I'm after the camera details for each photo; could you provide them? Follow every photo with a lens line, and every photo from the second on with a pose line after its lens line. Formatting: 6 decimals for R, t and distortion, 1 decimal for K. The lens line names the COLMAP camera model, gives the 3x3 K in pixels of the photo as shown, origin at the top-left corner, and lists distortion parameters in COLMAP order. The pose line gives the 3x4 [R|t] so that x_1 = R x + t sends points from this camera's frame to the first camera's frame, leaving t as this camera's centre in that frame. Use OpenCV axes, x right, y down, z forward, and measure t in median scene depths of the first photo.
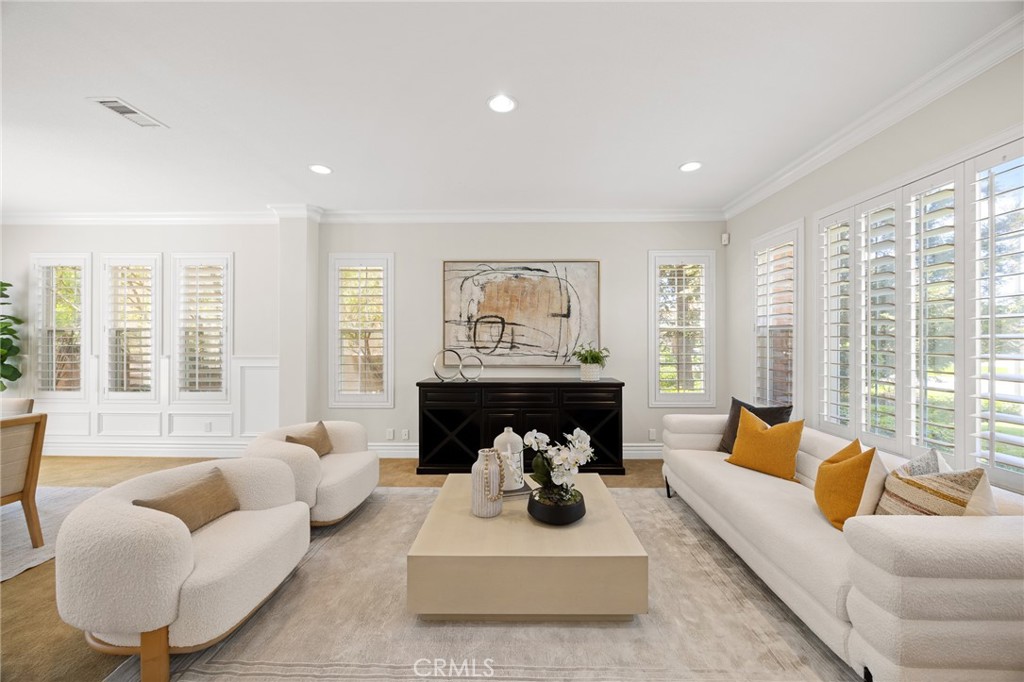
lens RADIAL K [[389.3, 0, 514.5], [0, 389.3, 340.3], [0, 0, 1]] dist [-0.003292, -0.000051]
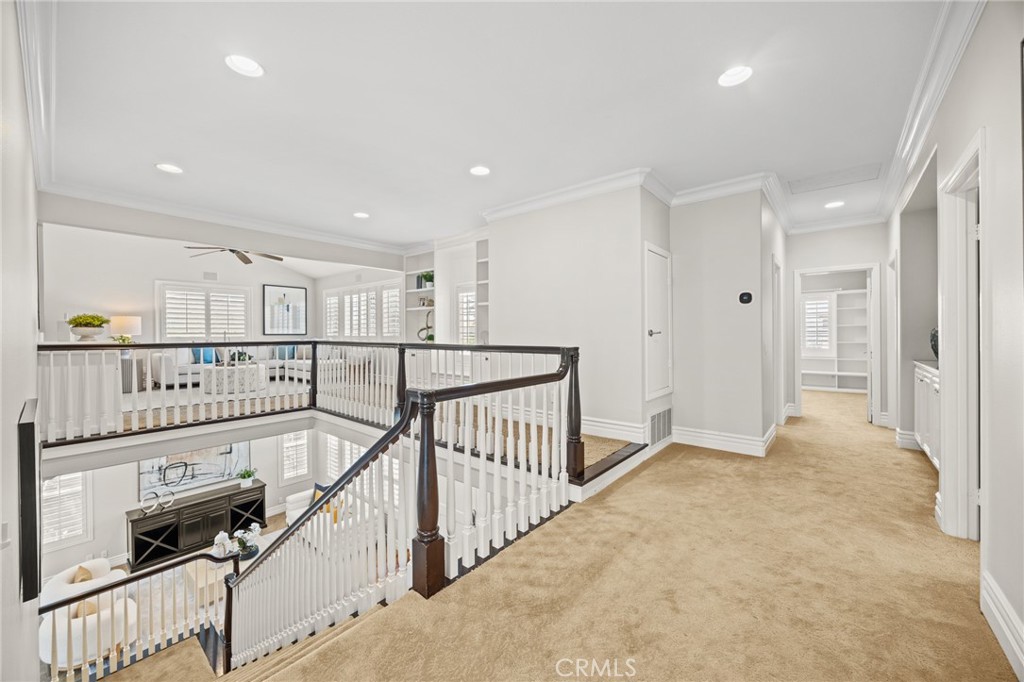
lens RADIAL K [[389.3, 0, 513.2], [0, 389.3, 337.2], [0, 0, 1]] dist [-0.003292, -0.000051]
pose [[0.621367, -0.011291, 0.783438, -0.472003], [0.007506, 0.999936, 0.008458, -0.618475], [-0.783484, 0.000625, 0.621412, -1.216851]]
